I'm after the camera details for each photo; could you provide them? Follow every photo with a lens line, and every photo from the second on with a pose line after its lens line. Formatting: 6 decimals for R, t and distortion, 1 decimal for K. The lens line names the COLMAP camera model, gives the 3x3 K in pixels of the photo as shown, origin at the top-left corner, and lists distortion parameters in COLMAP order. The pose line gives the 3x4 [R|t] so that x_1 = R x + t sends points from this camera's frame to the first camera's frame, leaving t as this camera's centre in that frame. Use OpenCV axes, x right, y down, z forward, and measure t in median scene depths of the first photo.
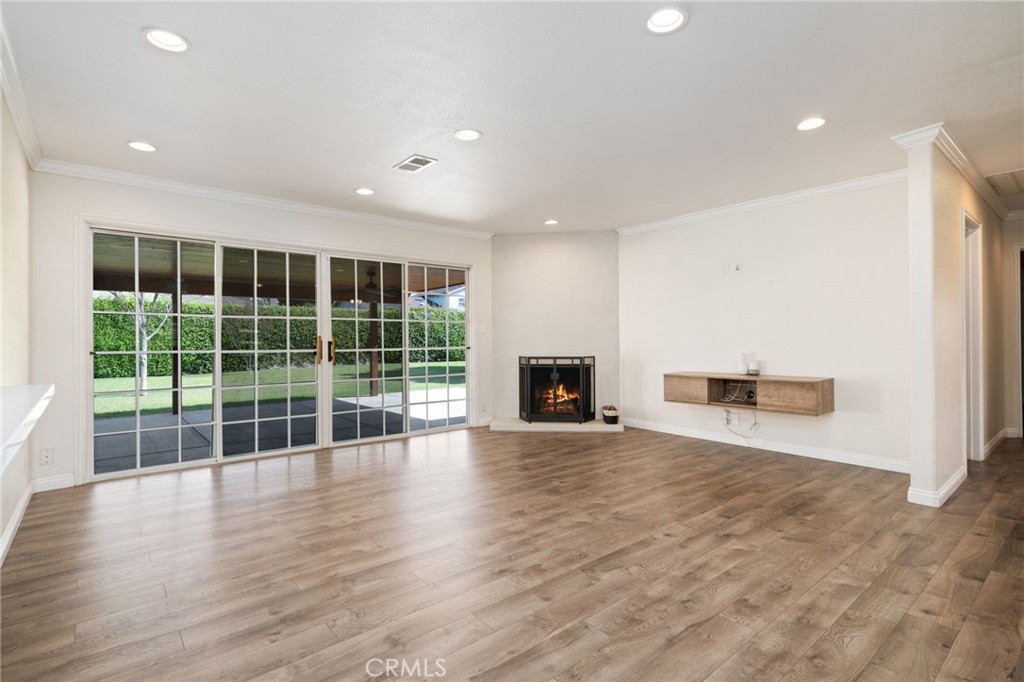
lens RADIAL K [[494.5, 0, 510.3], [0, 494.5, 337.9], [0, 0, 1]] dist [0.001853, 0.000213]
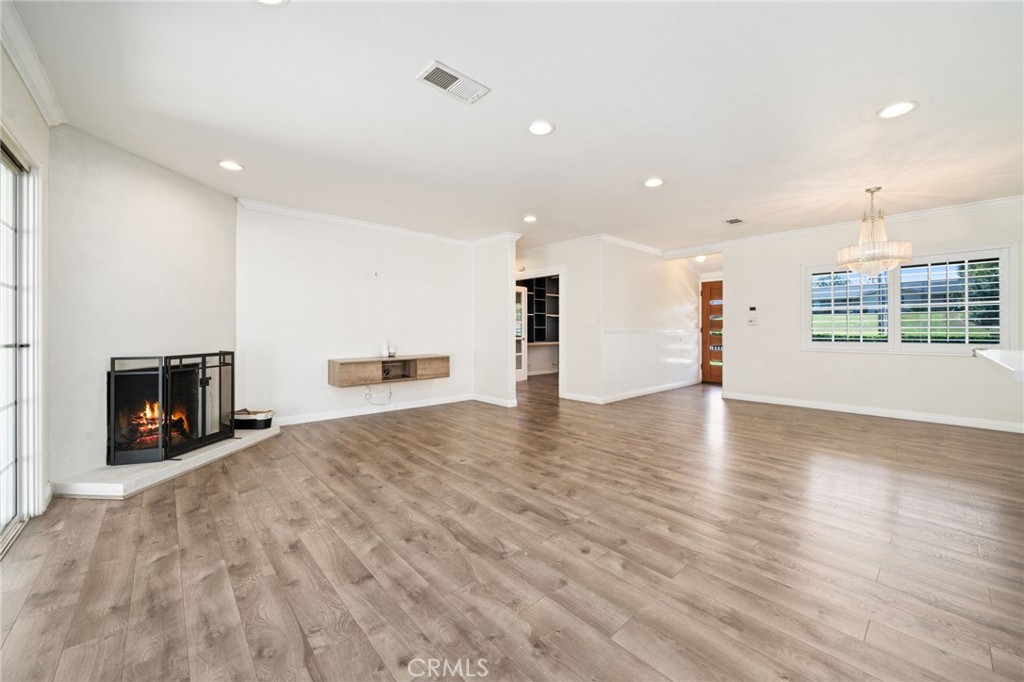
lens RADIAL K [[391.9, 0, 516.1], [0, 391.9, 327.5], [0, 0, 1]] dist [-0.002094, -0.000285]
pose [[-0.046914, 0.014039, 0.998800, -0.541386], [-0.003537, 0.999893, -0.014221, 0.009304], [-0.998893, -0.004200, -0.046859, 0.660727]]
